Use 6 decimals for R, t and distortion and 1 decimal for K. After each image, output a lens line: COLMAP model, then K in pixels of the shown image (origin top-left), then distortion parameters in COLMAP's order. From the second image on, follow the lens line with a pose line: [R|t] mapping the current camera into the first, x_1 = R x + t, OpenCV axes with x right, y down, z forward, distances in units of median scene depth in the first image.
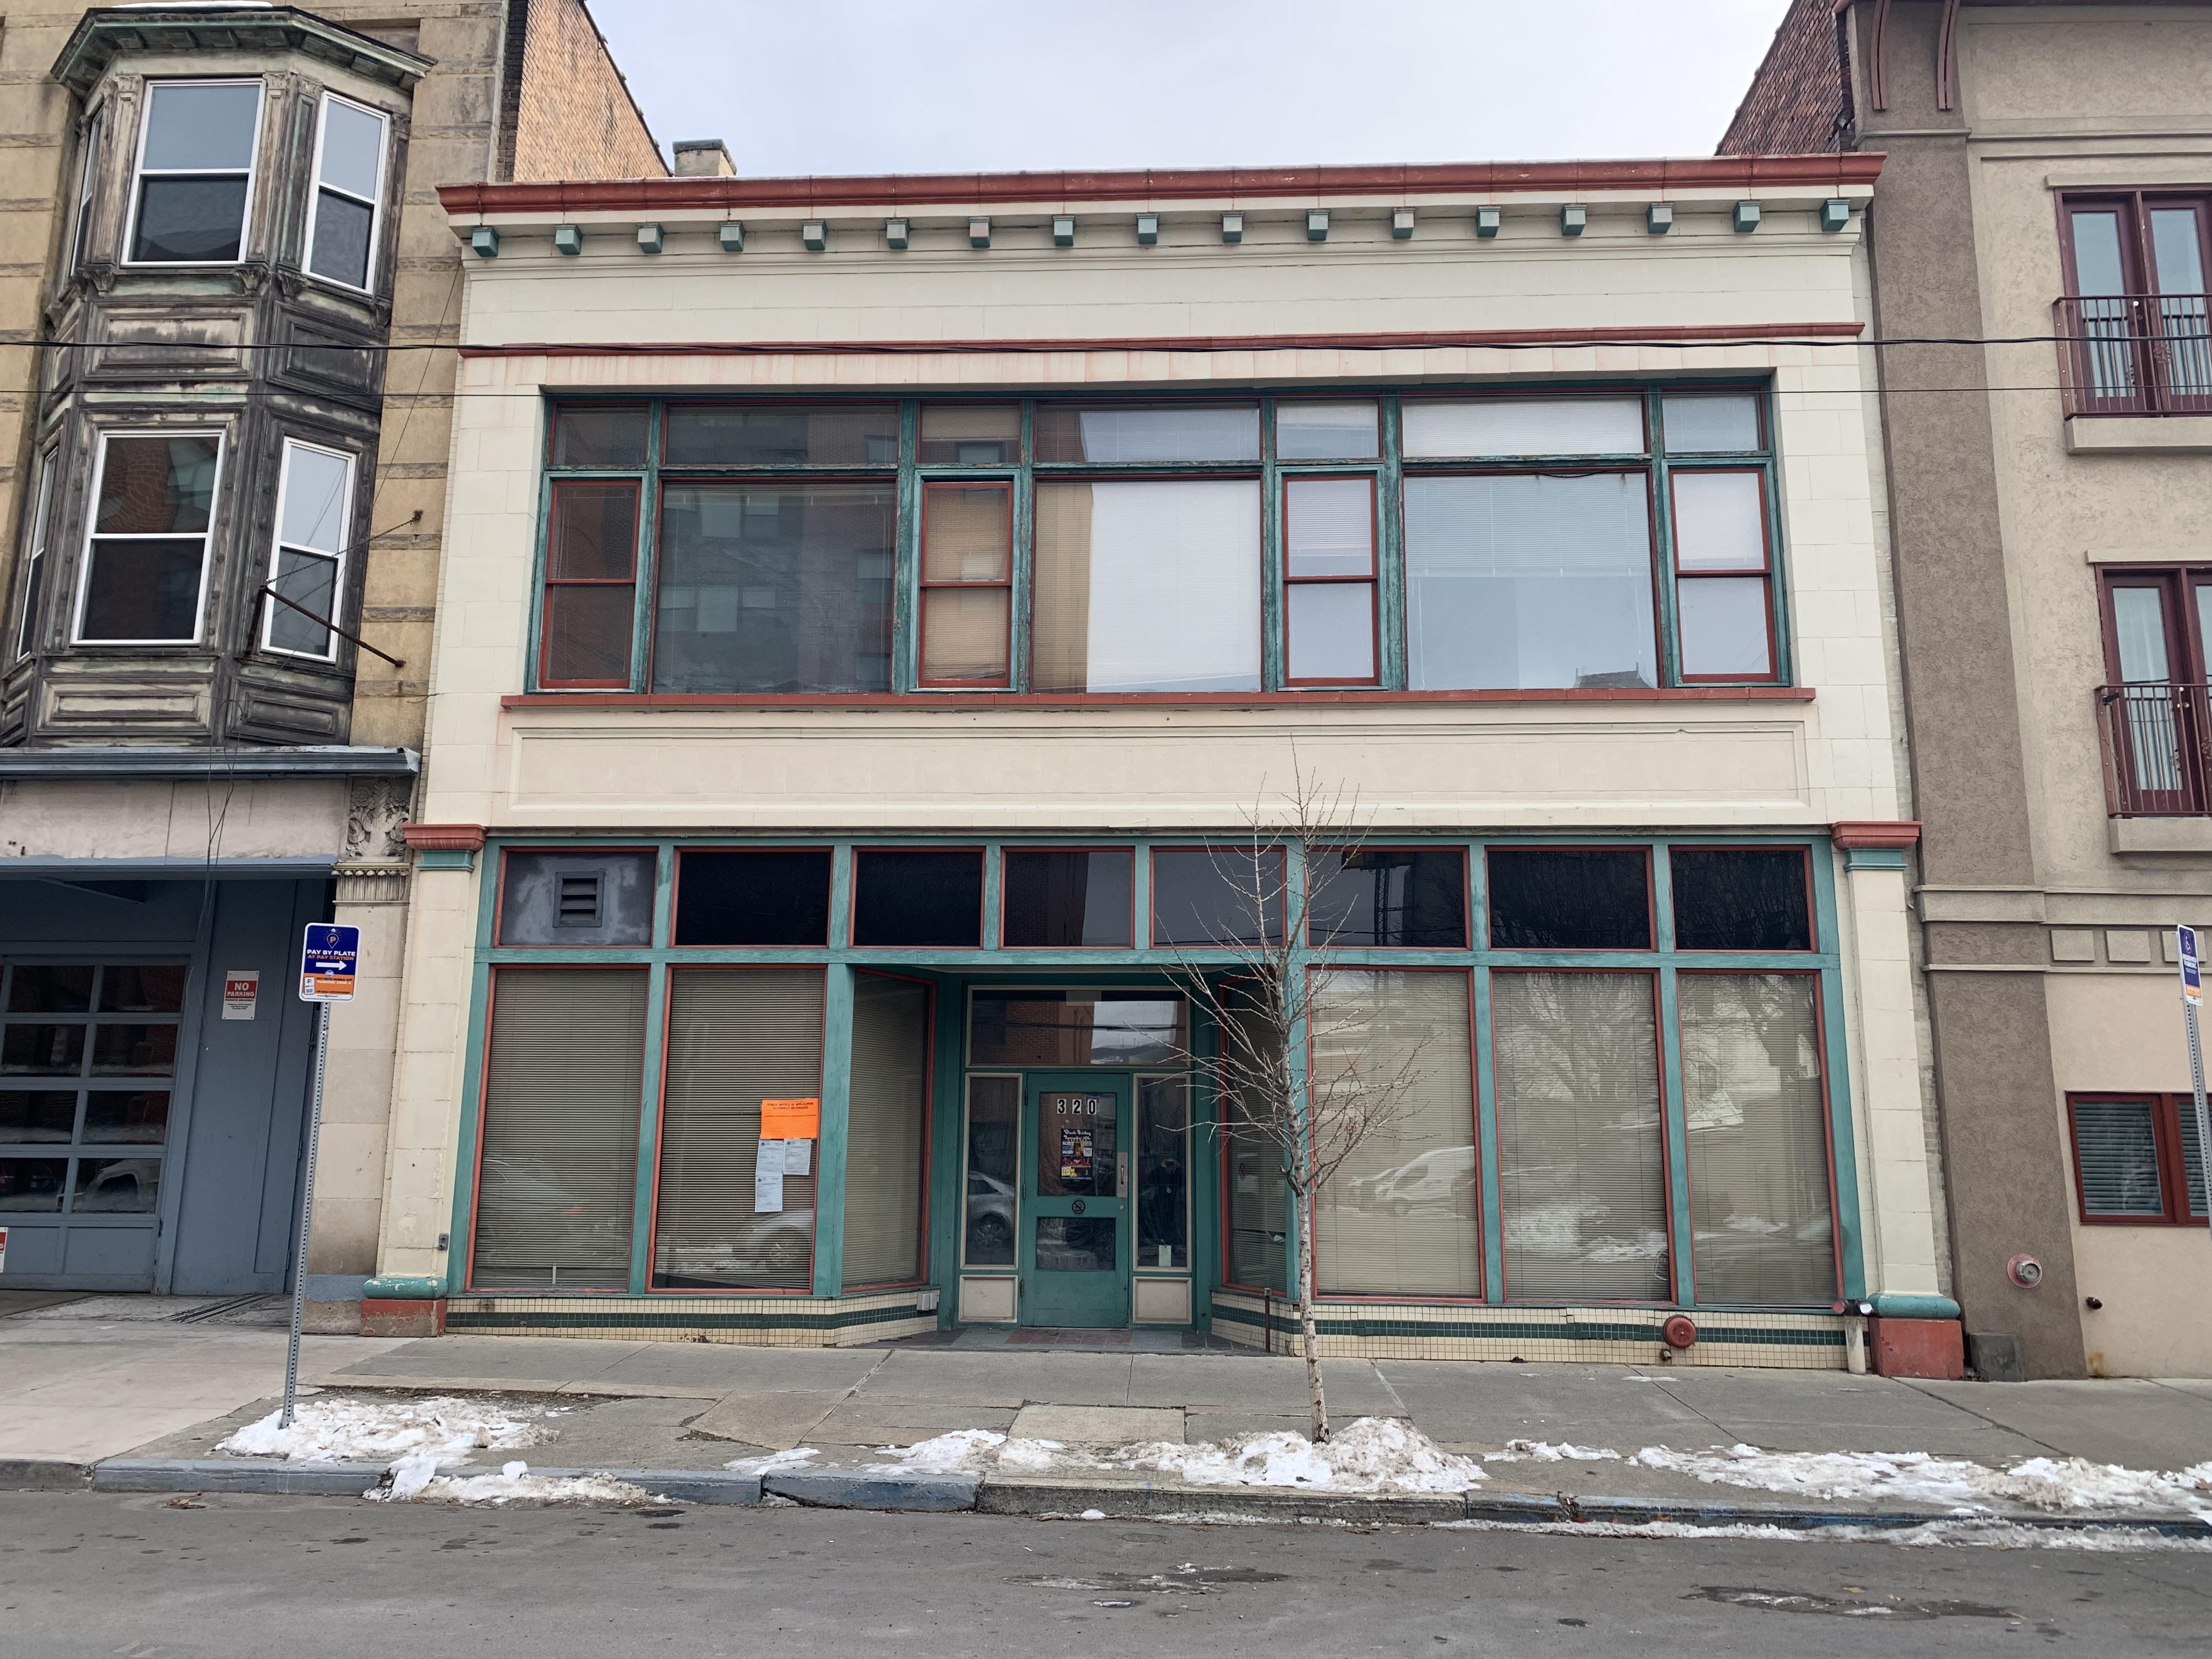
lens RADIAL K [[1709.7, 0, 1106.0], [0, 1709.7, 829.5], [0, 0, 1]] dist [0.005214, 0.010261]
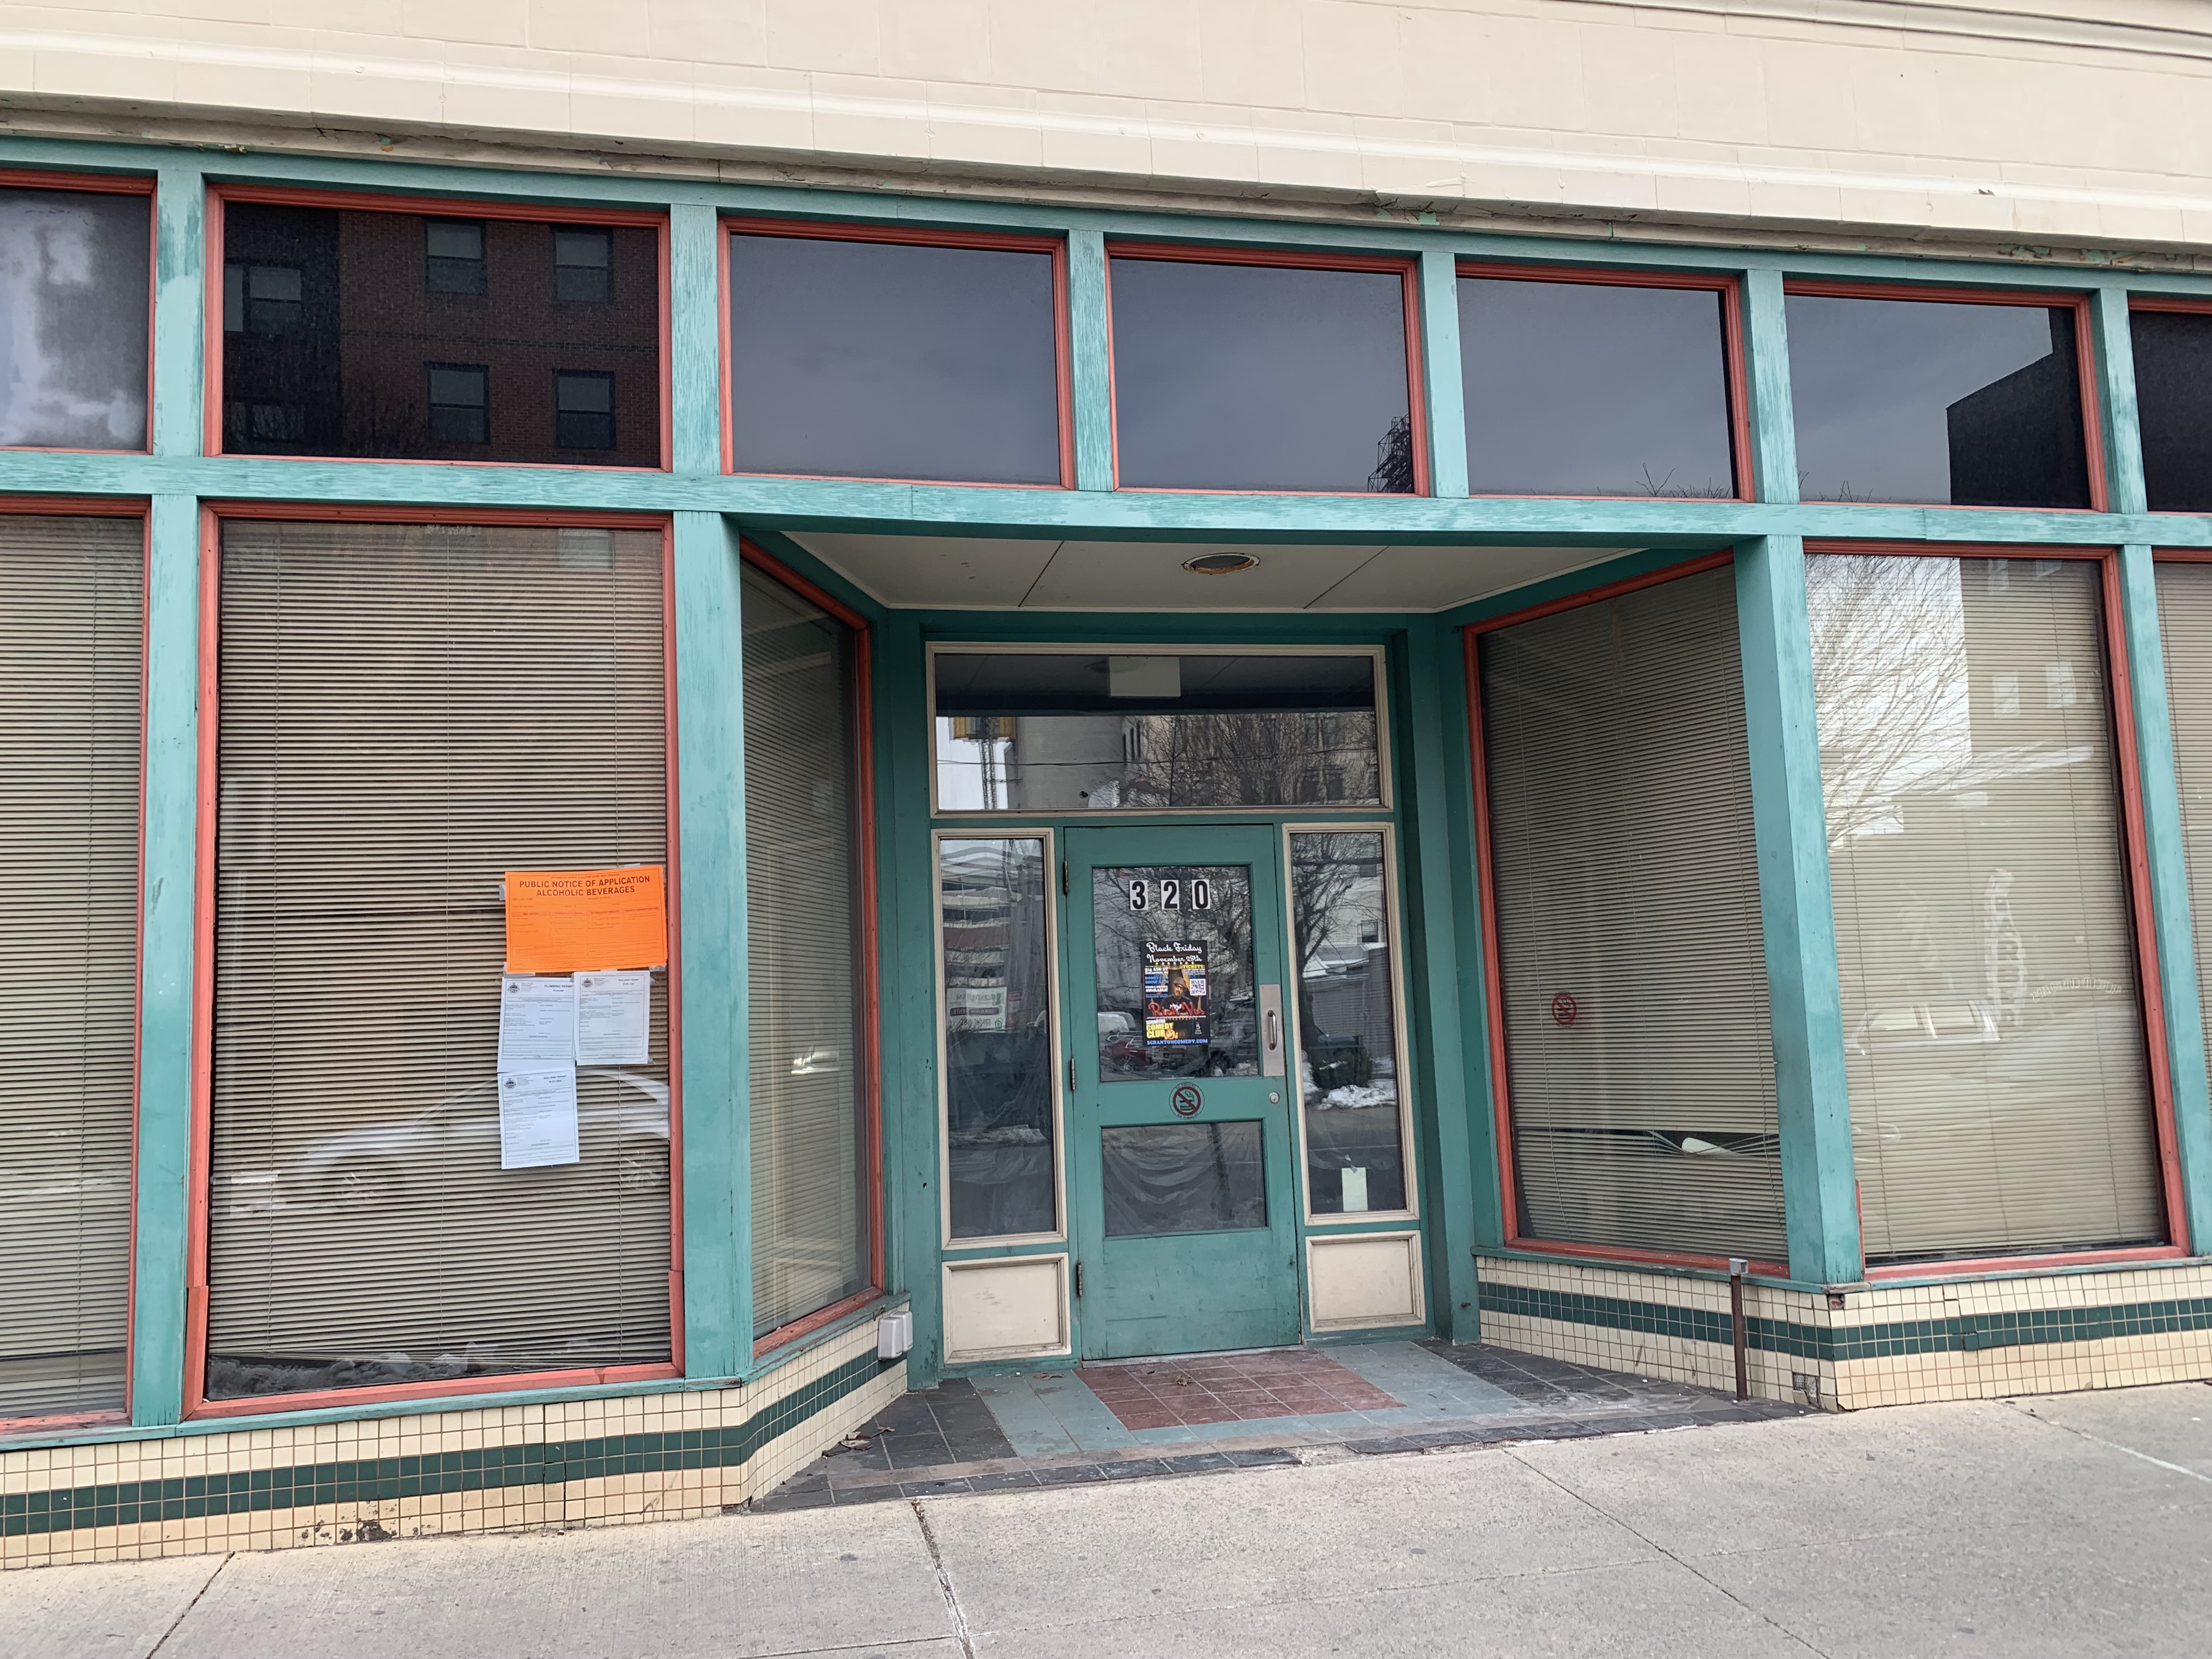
lens RADIAL K [[1658.9, 0, 1103.4], [0, 1658.9, 877.7], [0, 0, 1]] dist [0.004649, 0.002231]
pose [[0.964896, -0.023892, 0.261545, -0.166983], [-0.001717, 0.995258, 0.097254, 0.121908], [-0.262628, -0.094289, 0.960279, 0.608053]]
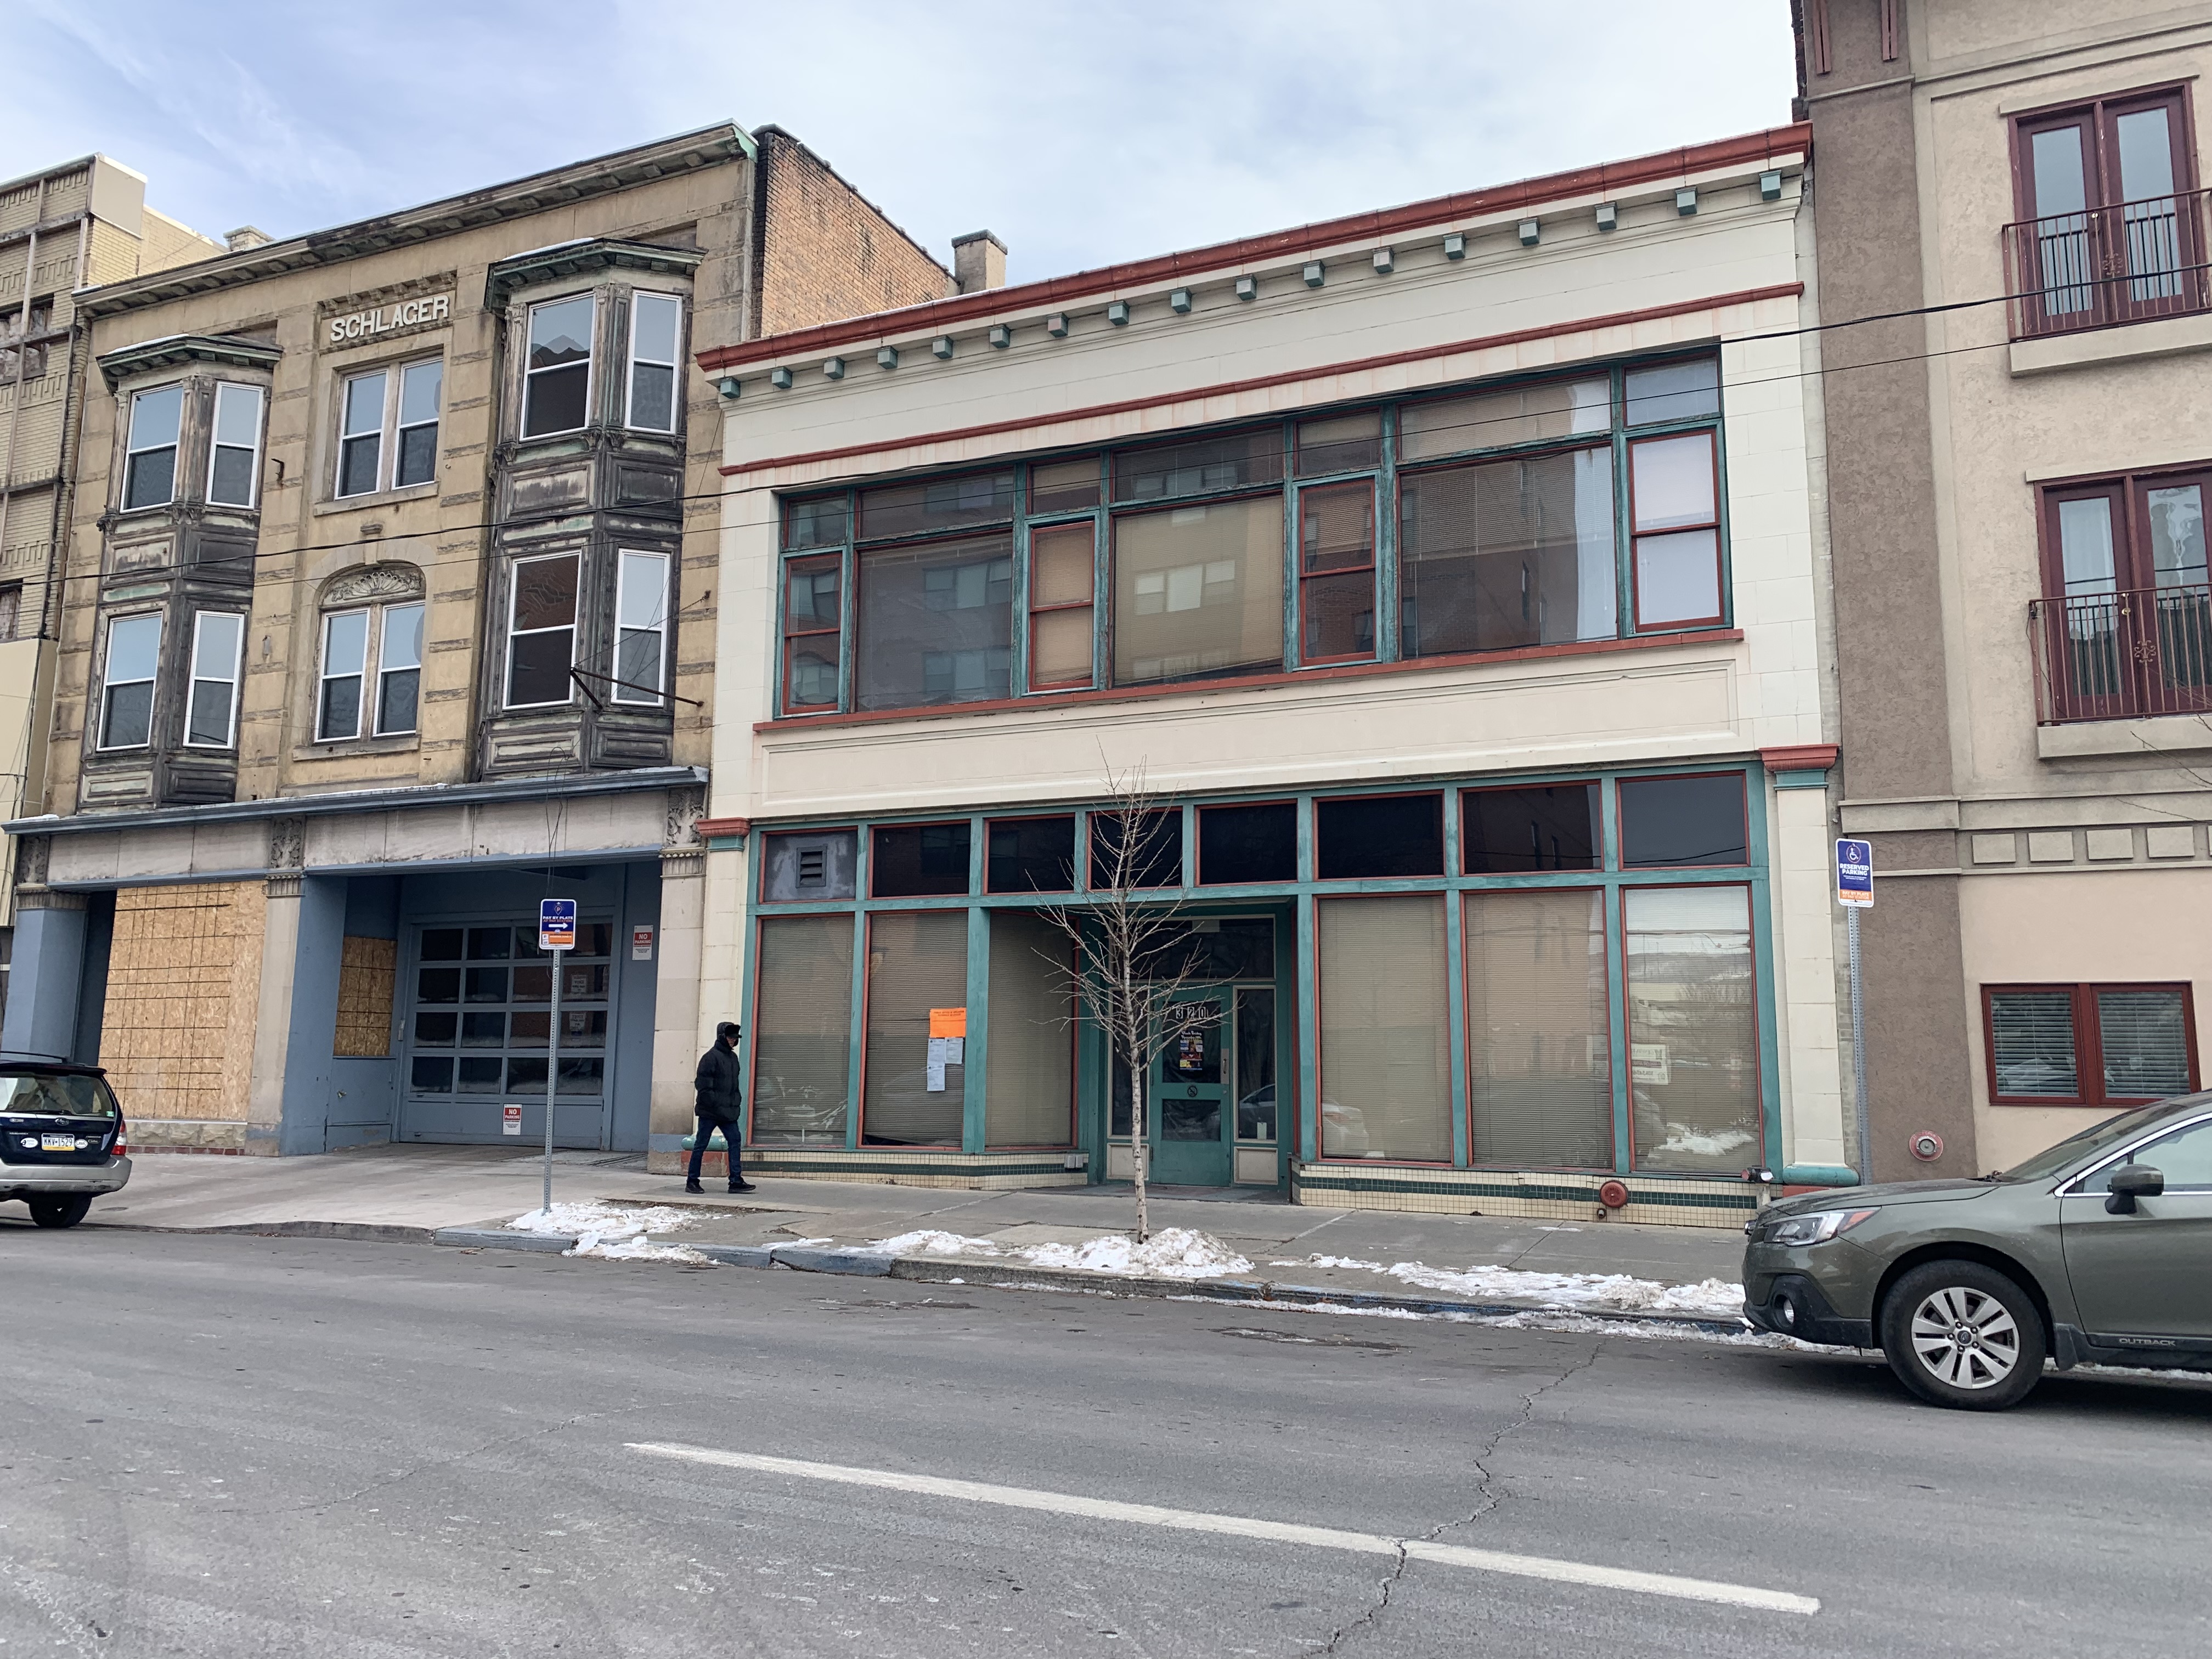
lens RADIAL K [[1702.6, 0, 1106.0], [0, 1702.6, 829.5], [0, 0, 1]] dist [0.037025, -0.034575]
pose [[0.929950, -0.053607, -0.363758, 0.415586], [0.070206, 0.997001, 0.032554, -0.017344], [0.360922, -0.055811, 0.930924, -0.188760]]
